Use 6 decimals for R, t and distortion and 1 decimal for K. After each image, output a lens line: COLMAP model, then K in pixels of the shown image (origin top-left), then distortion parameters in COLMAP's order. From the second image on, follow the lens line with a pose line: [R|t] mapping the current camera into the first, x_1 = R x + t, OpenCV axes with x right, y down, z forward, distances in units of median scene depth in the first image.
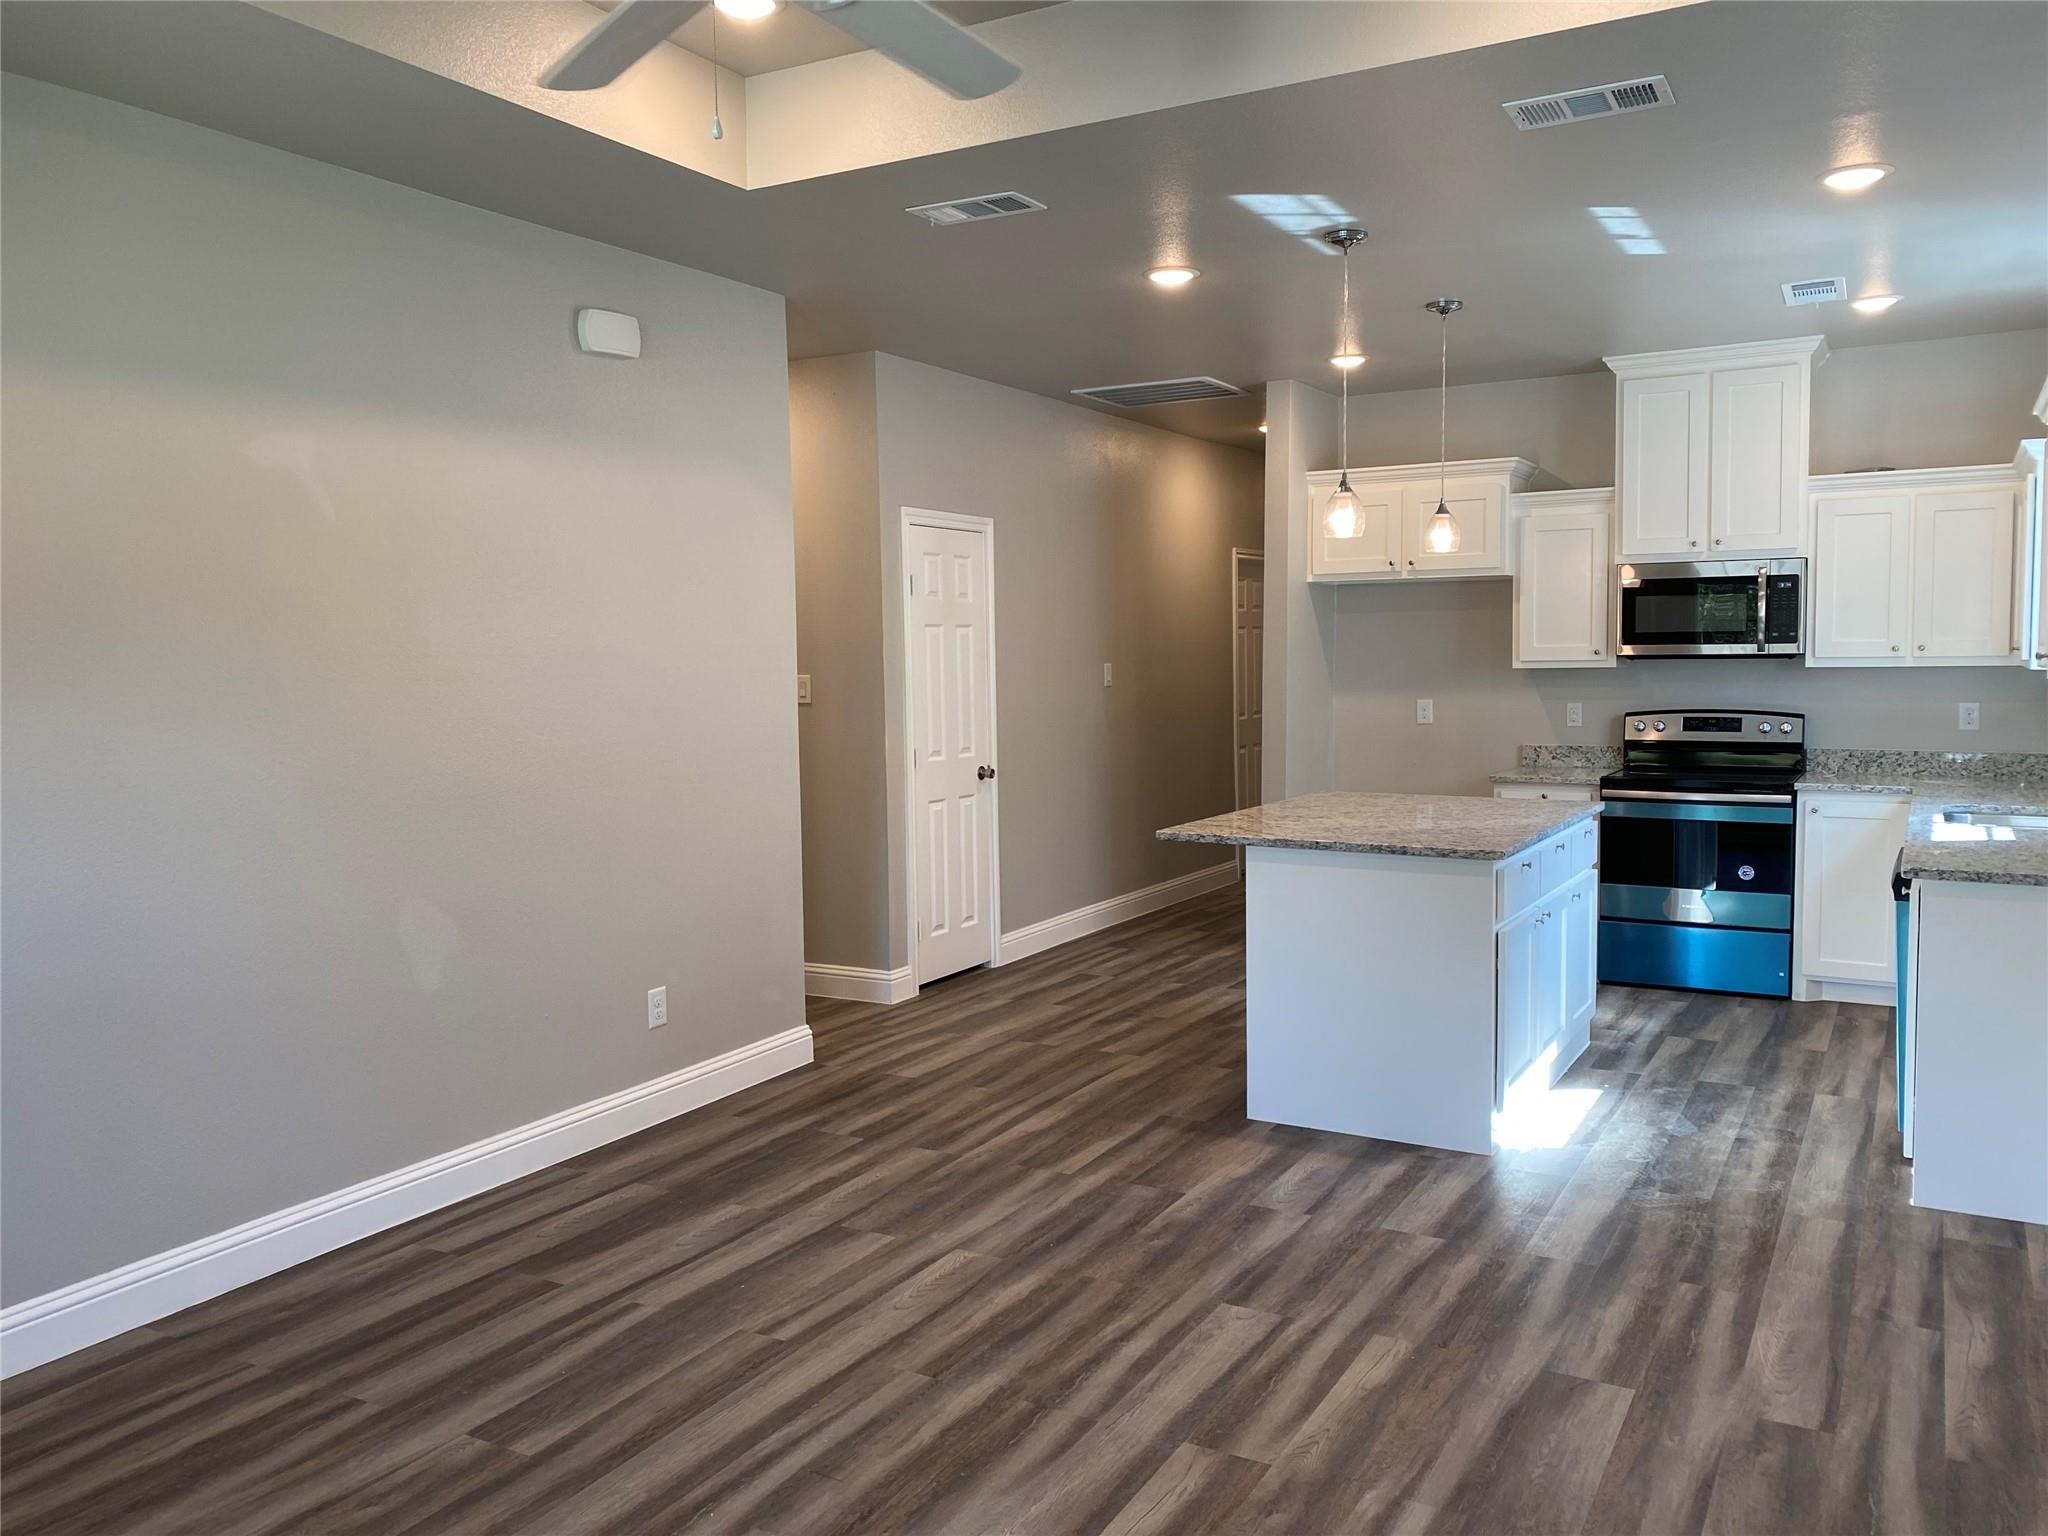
lens RADIAL K [[1577.1, 0, 1046.1], [0, 1577.1, 763.8], [0, 0, 1]] dist [0.037262, -0.027288]
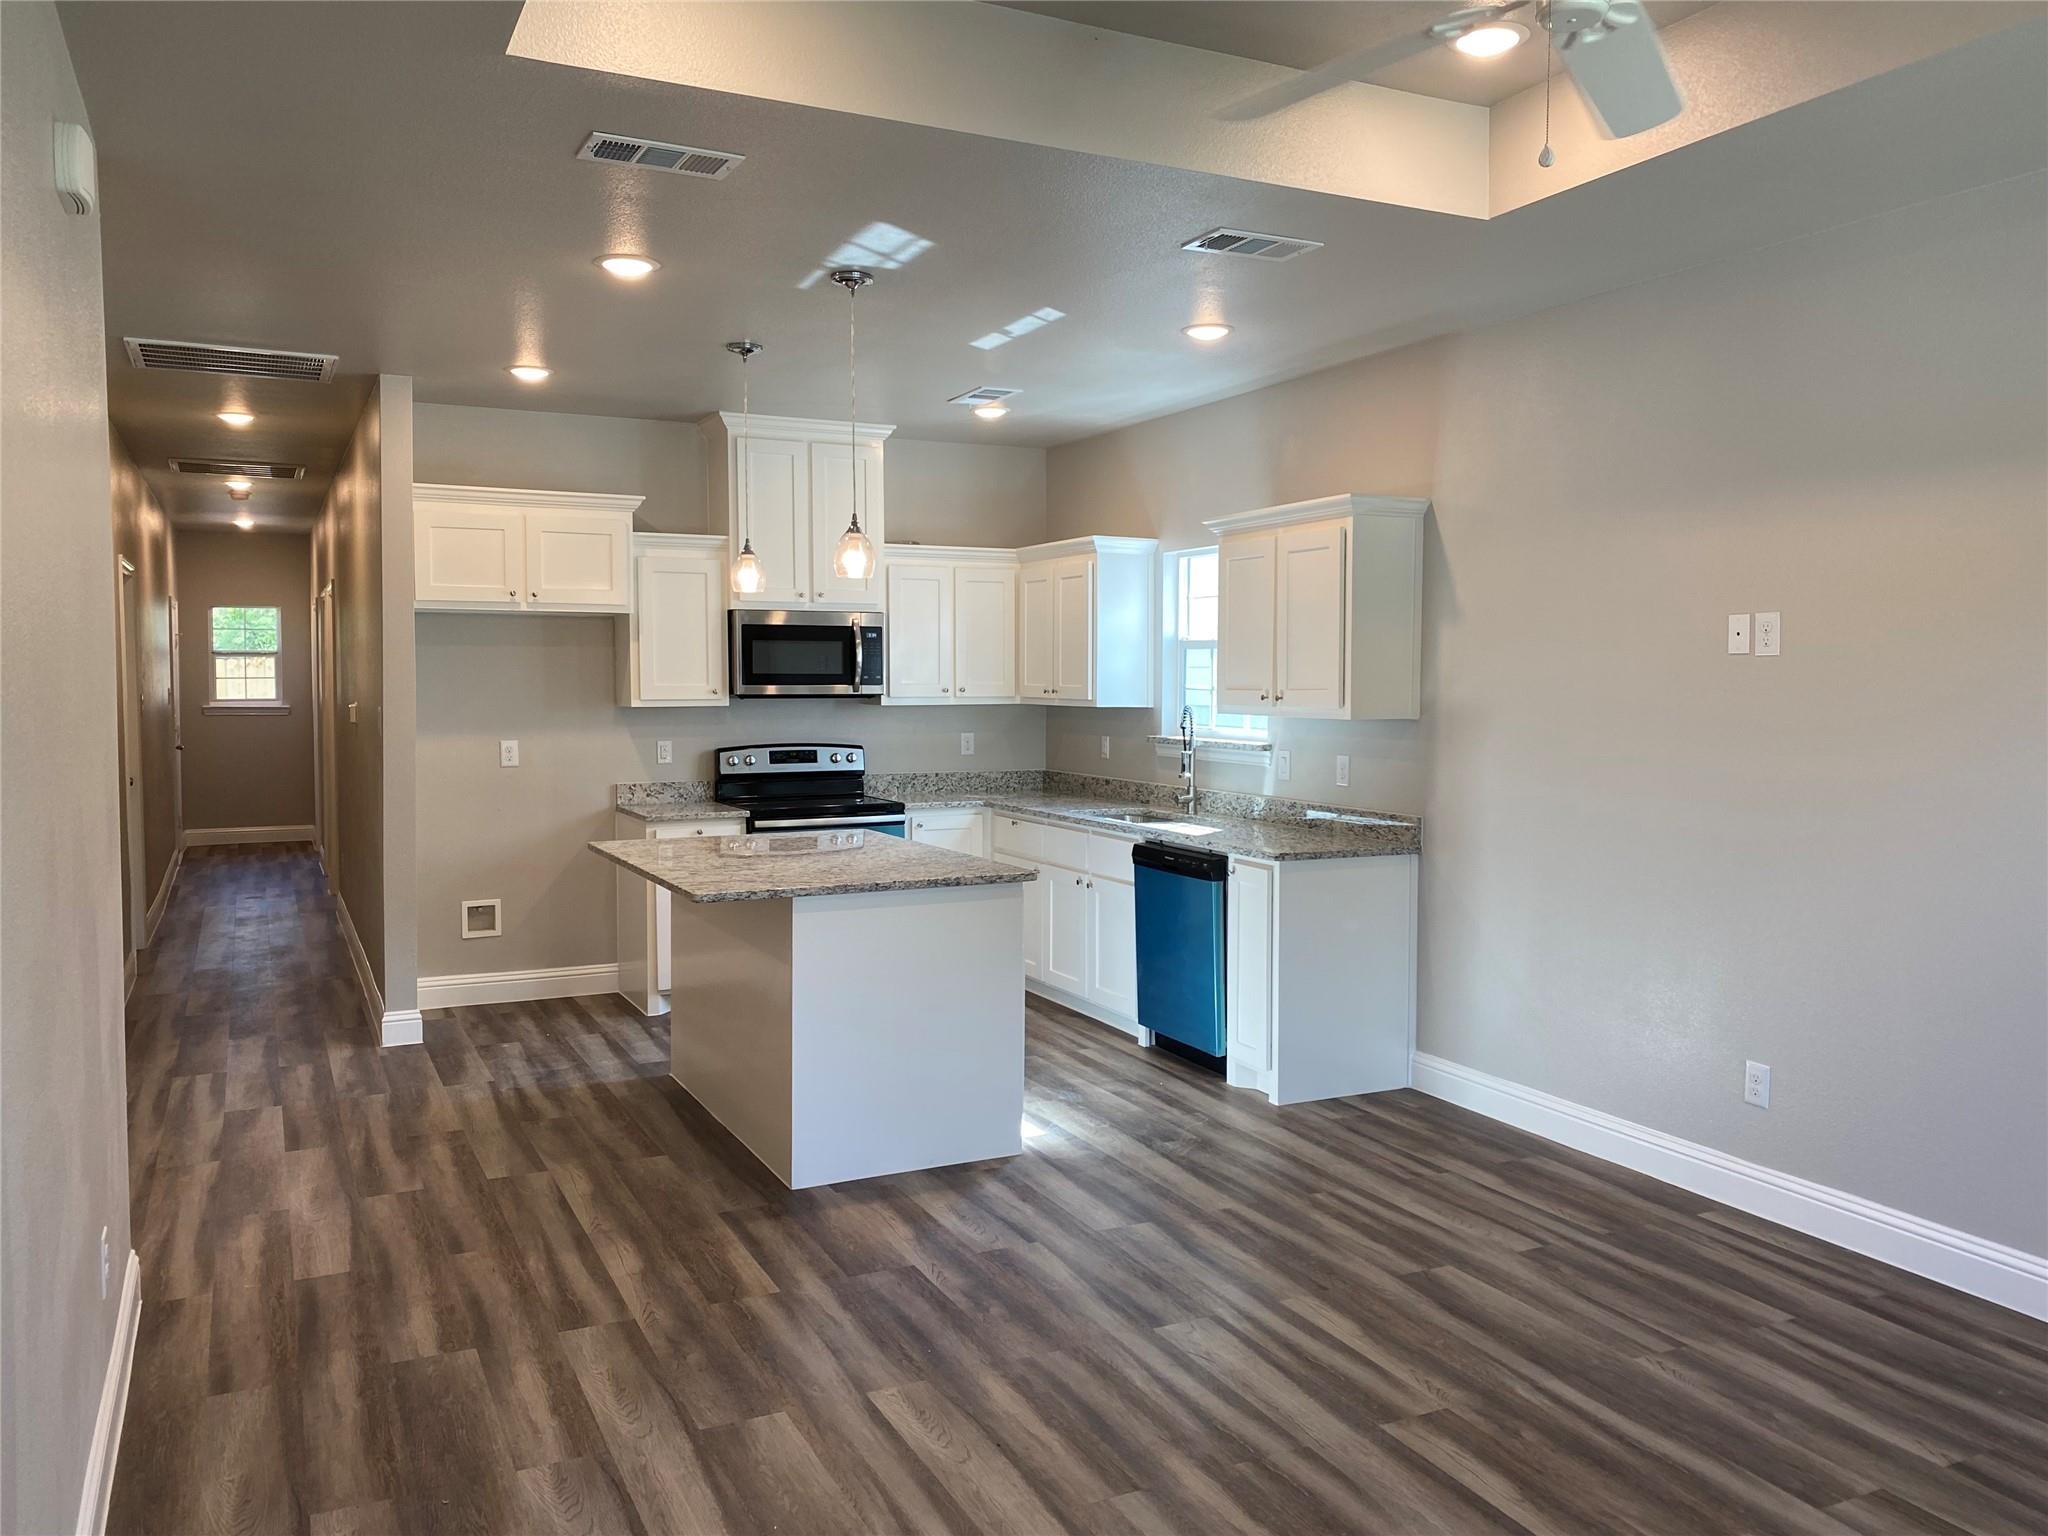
lens RADIAL K [[1577.1, 0, 1044.0], [0, 1577.1, 750.0], [0, 0, 1]] dist [0.037262, -0.027288]
pose [[0.556034, -0.026805, 0.830727, -0.614178], [0.052934, 0.998593, -0.003209, -0.026609], [-0.829472, 0.045758, 0.556670, 0.376807]]
